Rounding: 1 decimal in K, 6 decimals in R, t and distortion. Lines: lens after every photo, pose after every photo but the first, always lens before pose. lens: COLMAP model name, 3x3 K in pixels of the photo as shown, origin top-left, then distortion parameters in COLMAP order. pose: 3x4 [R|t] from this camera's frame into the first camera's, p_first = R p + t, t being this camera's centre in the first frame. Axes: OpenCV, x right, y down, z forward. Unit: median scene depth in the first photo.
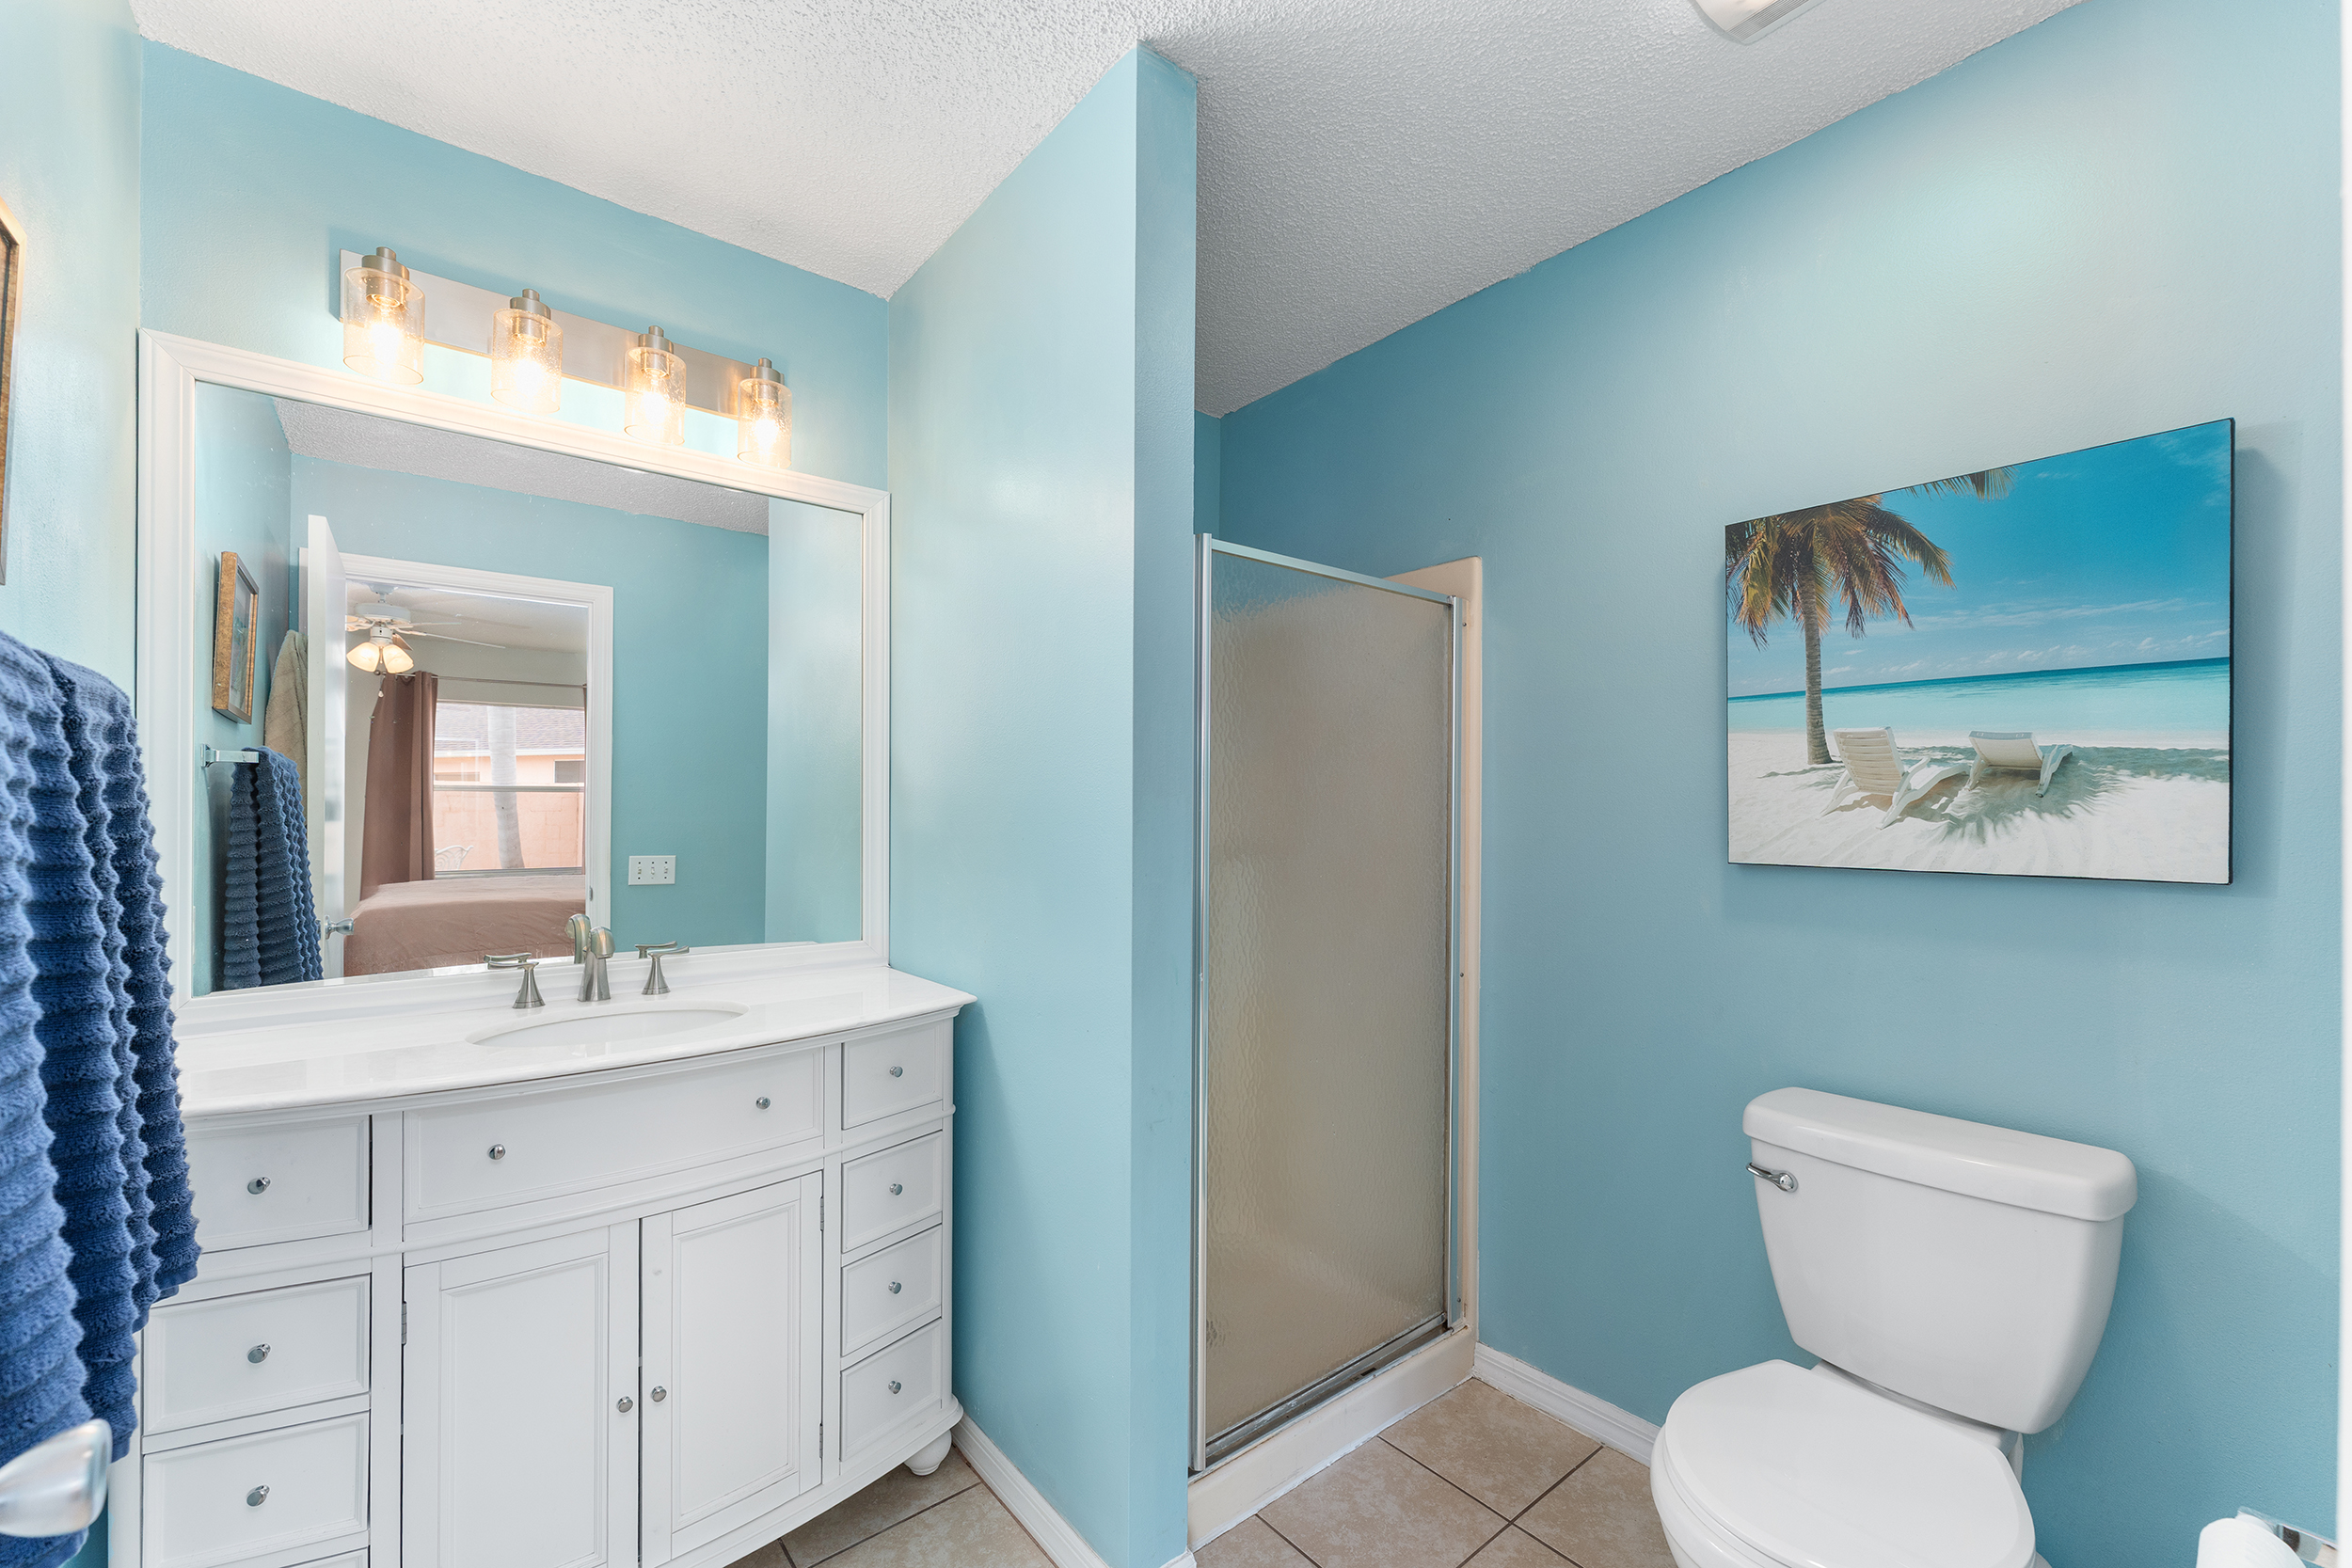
lens RADIAL K [[951.2, 0, 1181.3], [0, 951.2, 818.7], [0, 0, 1]] dist [0.001500, -0.000994]
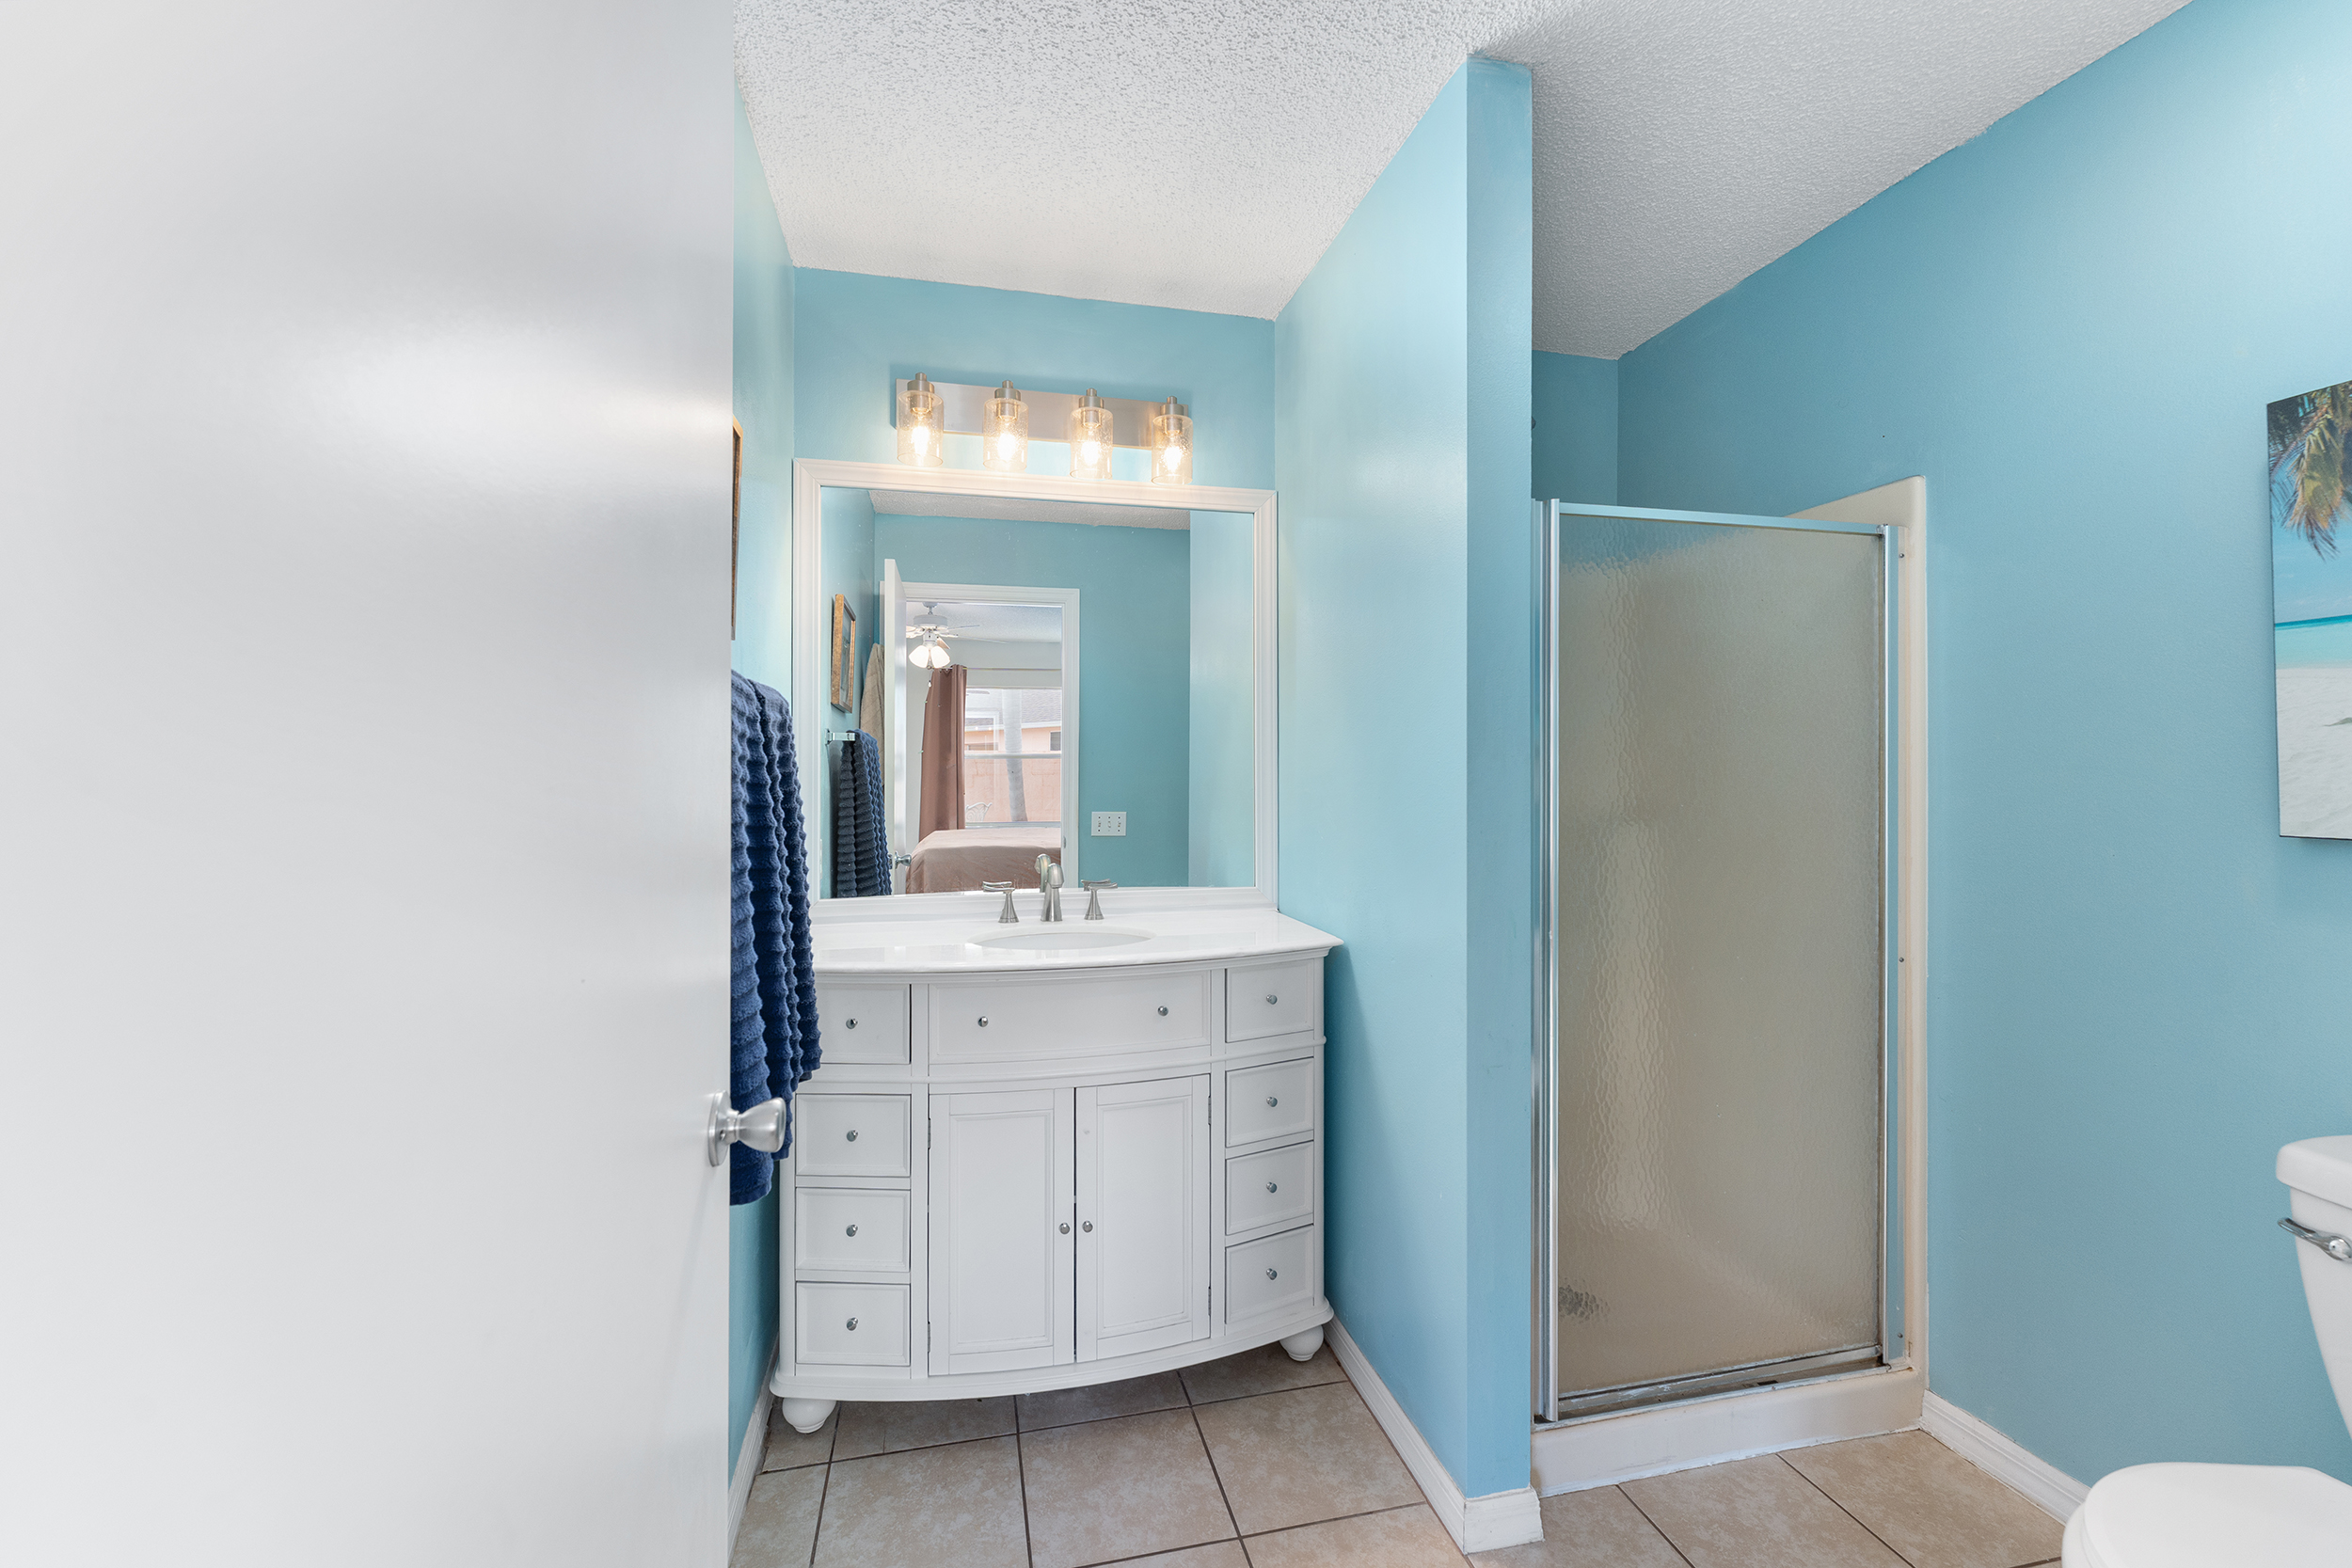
lens RADIAL K [[951.2, 0, 1174.2], [0, 951.2, 785.0], [0, 0, 1]] dist [0.001500, -0.000994]
pose [[0.899784, 0.002229, -0.436330, 0.098083], [-0.000441, 0.999991, 0.004200, 0.001858], [0.436336, -0.003587, 0.899777, -0.087732]]
